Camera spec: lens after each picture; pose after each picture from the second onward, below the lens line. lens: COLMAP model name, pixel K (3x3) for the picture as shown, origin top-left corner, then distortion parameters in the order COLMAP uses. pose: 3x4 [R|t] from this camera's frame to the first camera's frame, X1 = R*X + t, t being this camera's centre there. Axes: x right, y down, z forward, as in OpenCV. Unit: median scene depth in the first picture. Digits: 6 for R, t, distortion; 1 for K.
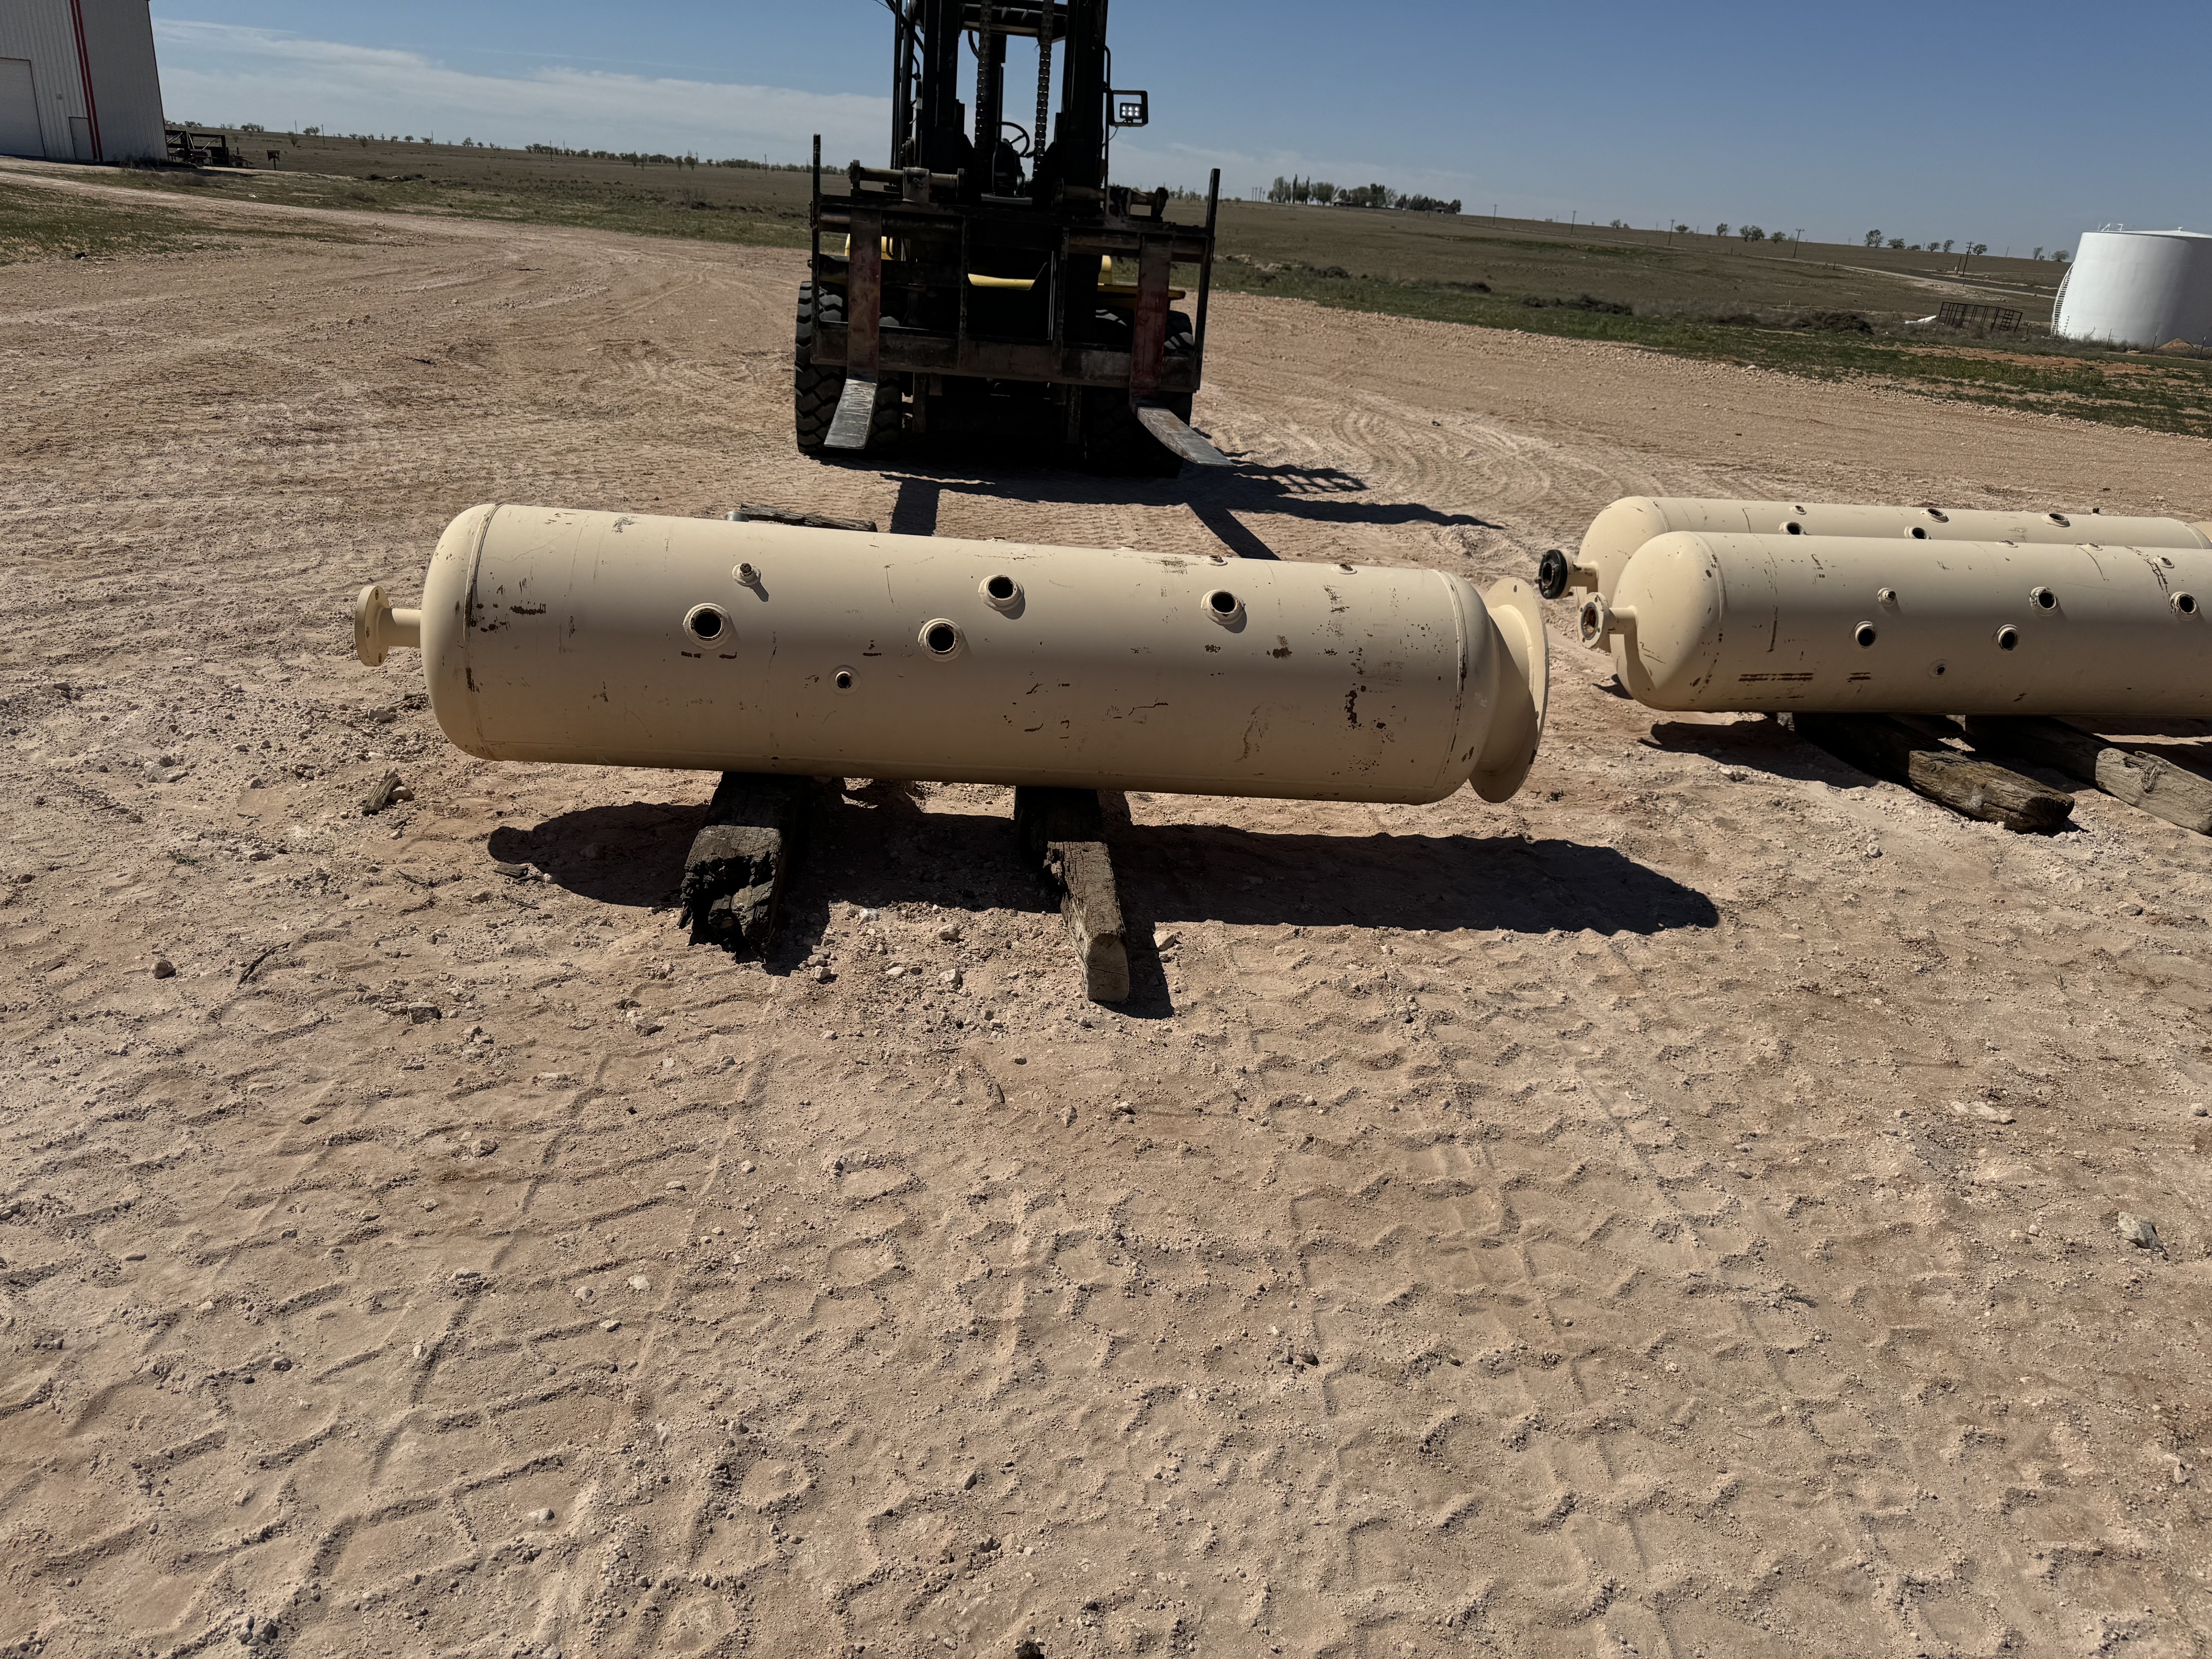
lens RADIAL K [[1567.1, 0, 1070.2], [0, 1567.1, 824.8], [0, 0, 1]] dist [0.022790, -0.024732]
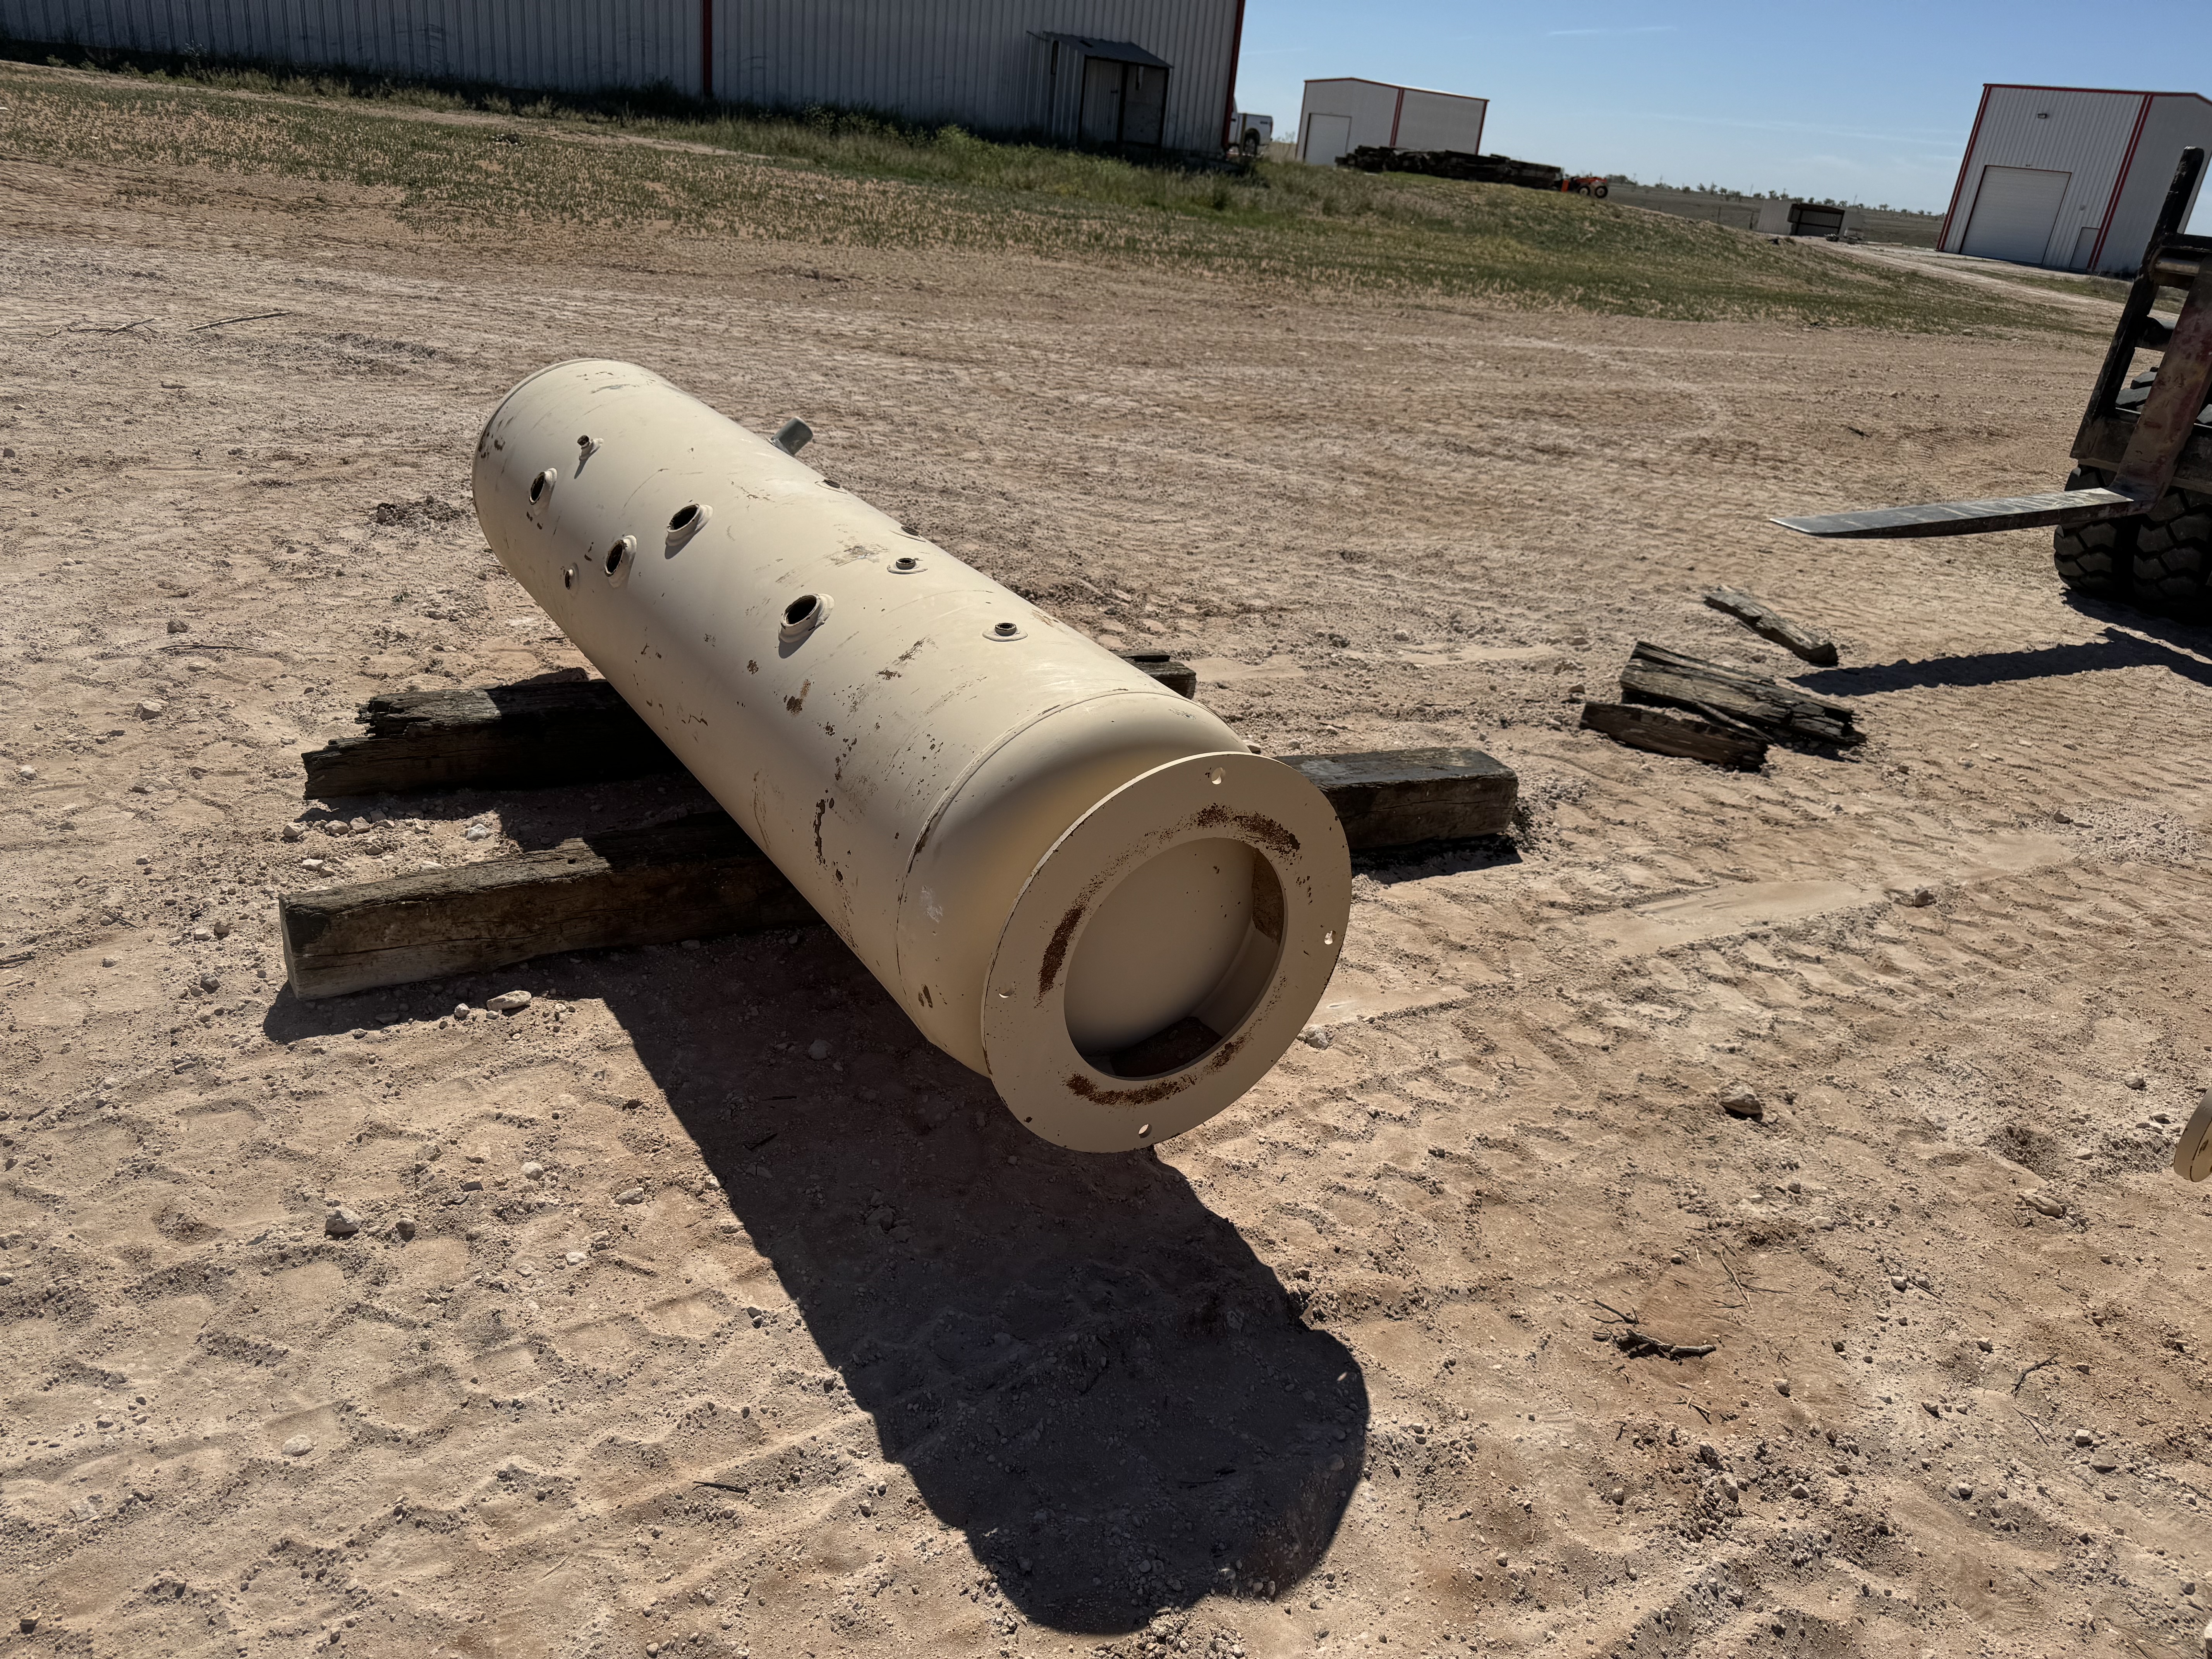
lens RADIAL K [[1567.1, 0, 1084.3], [0, 1567.1, 834.3], [0, 0, 1]] dist [0.022790, -0.024732]
pose [[0.458479, 0.345922, -0.818618, 0.648191], [-0.393989, 0.904784, 0.161673, -0.188910], [0.796599, 0.248403, 0.551114, 0.684107]]
